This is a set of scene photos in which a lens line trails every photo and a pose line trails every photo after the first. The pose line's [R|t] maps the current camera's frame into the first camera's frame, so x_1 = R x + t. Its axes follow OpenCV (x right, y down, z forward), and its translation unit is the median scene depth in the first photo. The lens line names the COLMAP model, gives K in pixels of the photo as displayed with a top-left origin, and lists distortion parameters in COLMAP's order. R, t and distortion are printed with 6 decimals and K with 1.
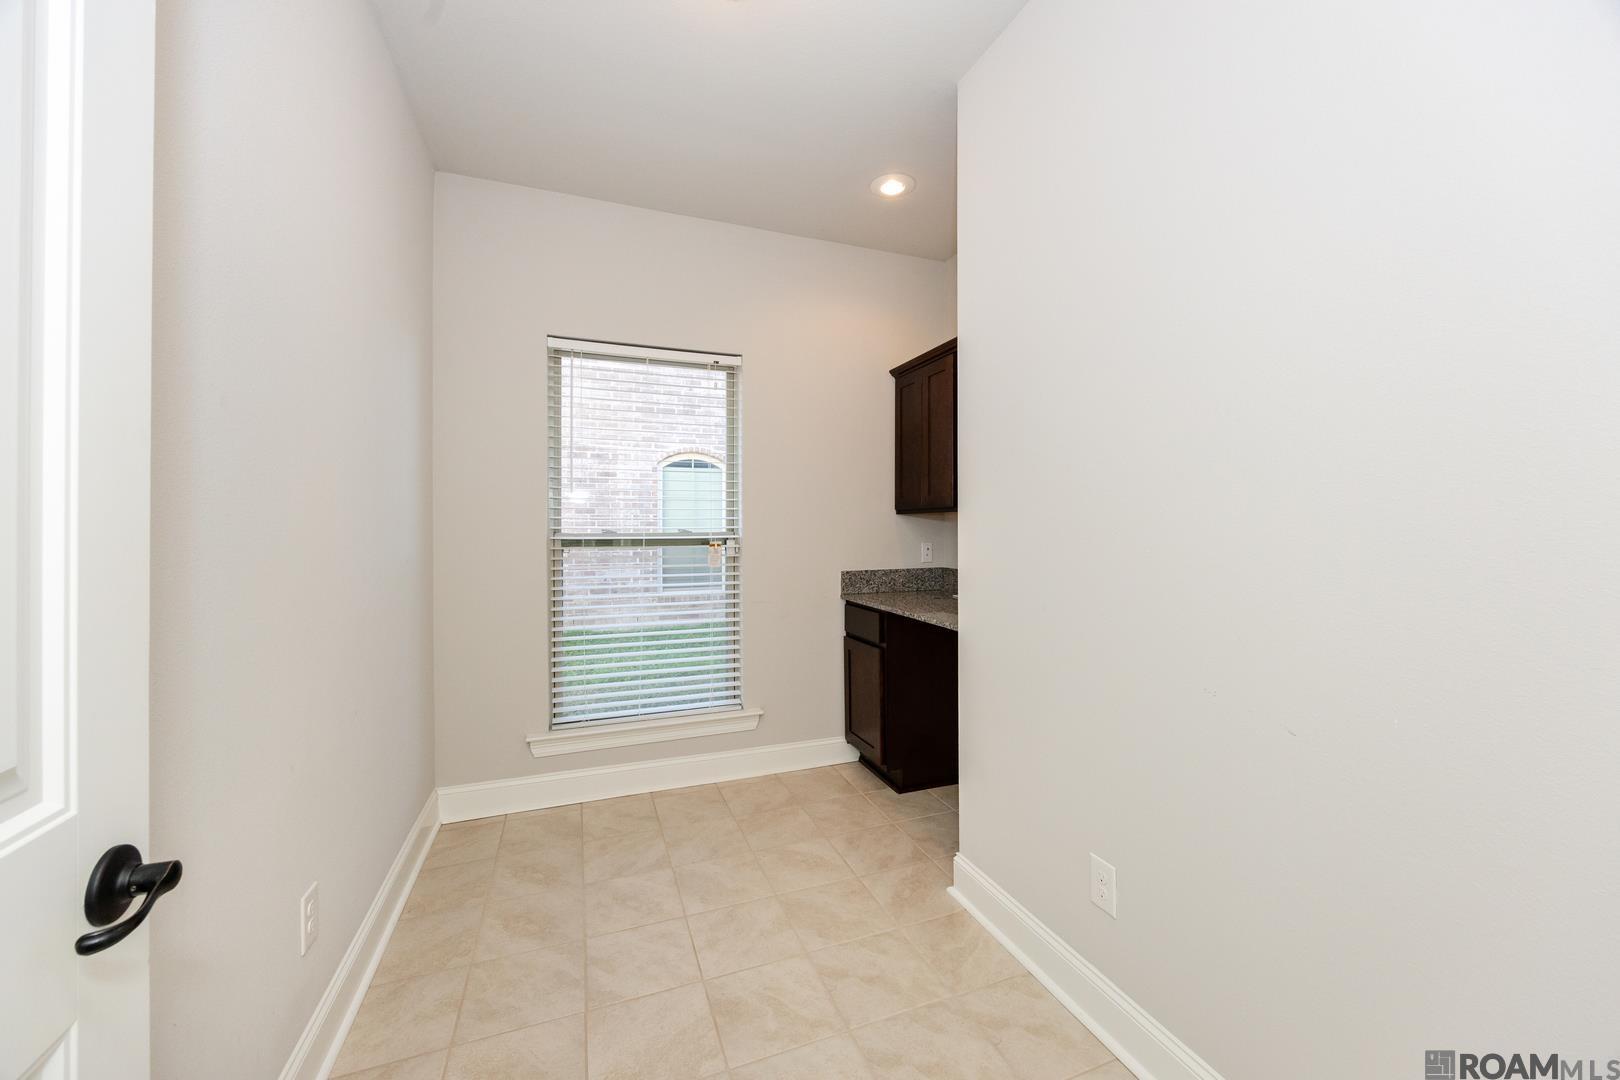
lens RADIAL K [[620.2, 0, 802.3], [0, 620.2, 530.4], [0, 0, 1]] dist [-0.002634, -0.000018]
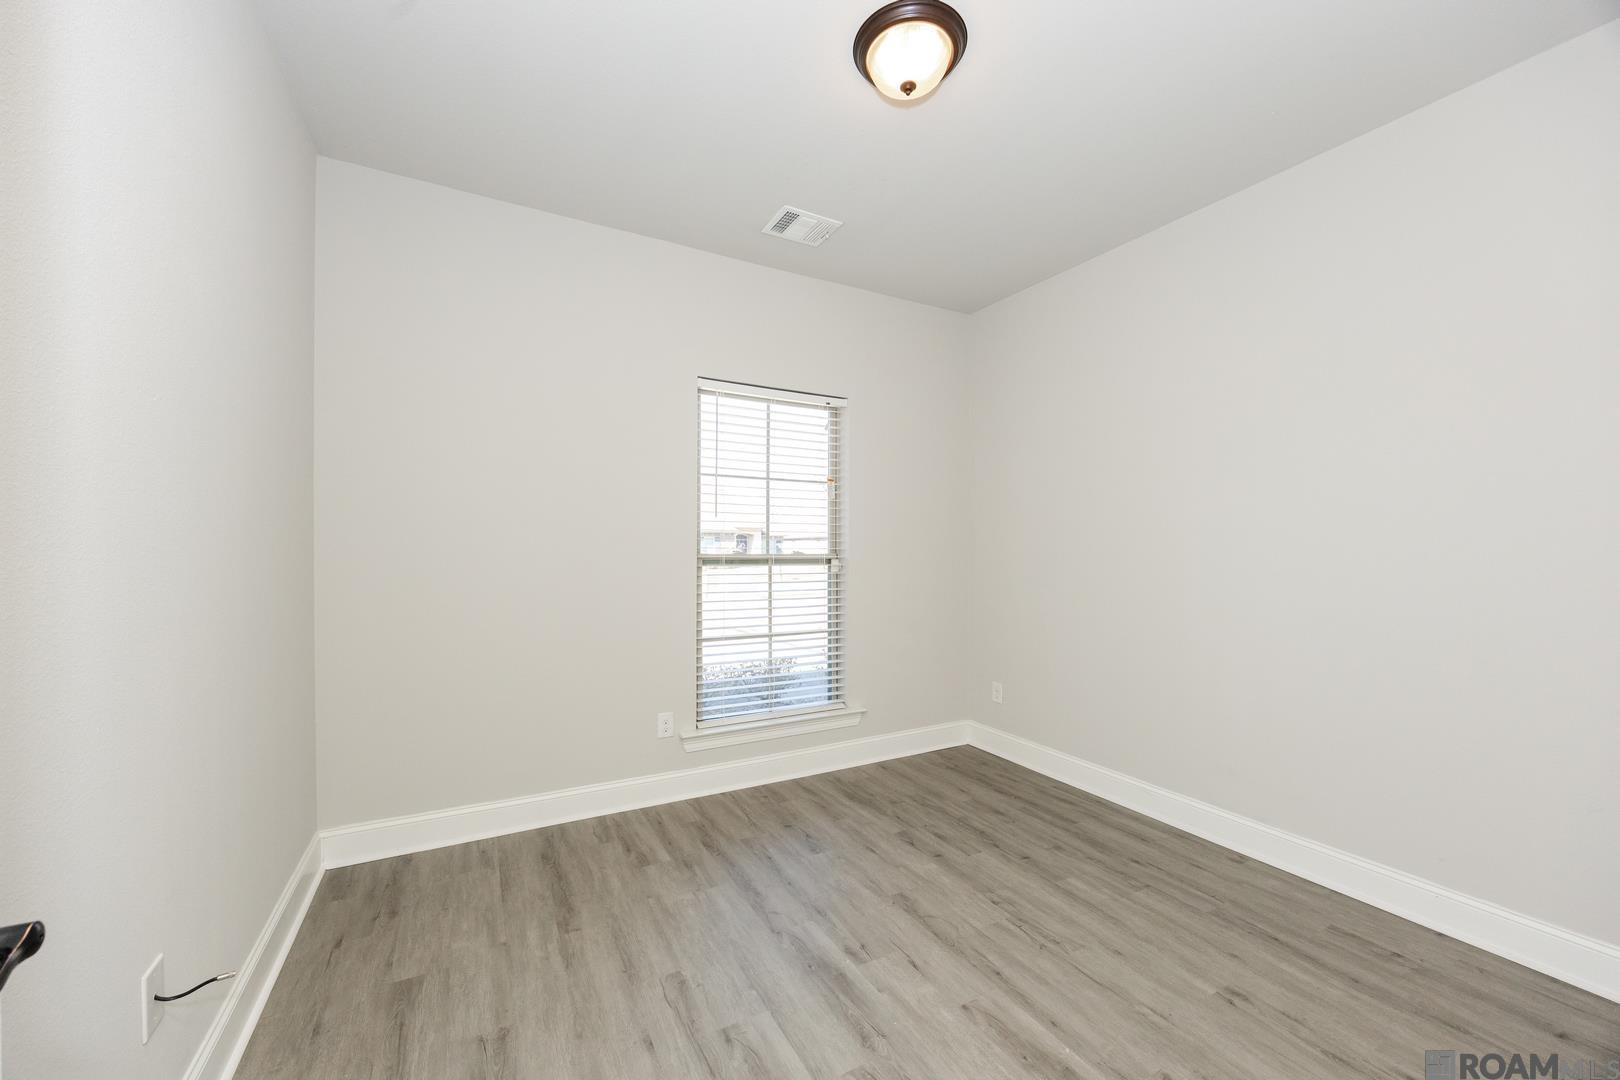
lens RADIAL K [[620.2, 0, 805.5], [0, 620.2, 545.8], [0, 0, 1]] dist [-0.002634, -0.000018]
pose [[0.990419, 0.009564, 0.137762, -0.326545], [-0.008391, 0.999923, -0.009097, 0.001657], [-0.137838, 0.007854, 0.990424, -0.122201]]
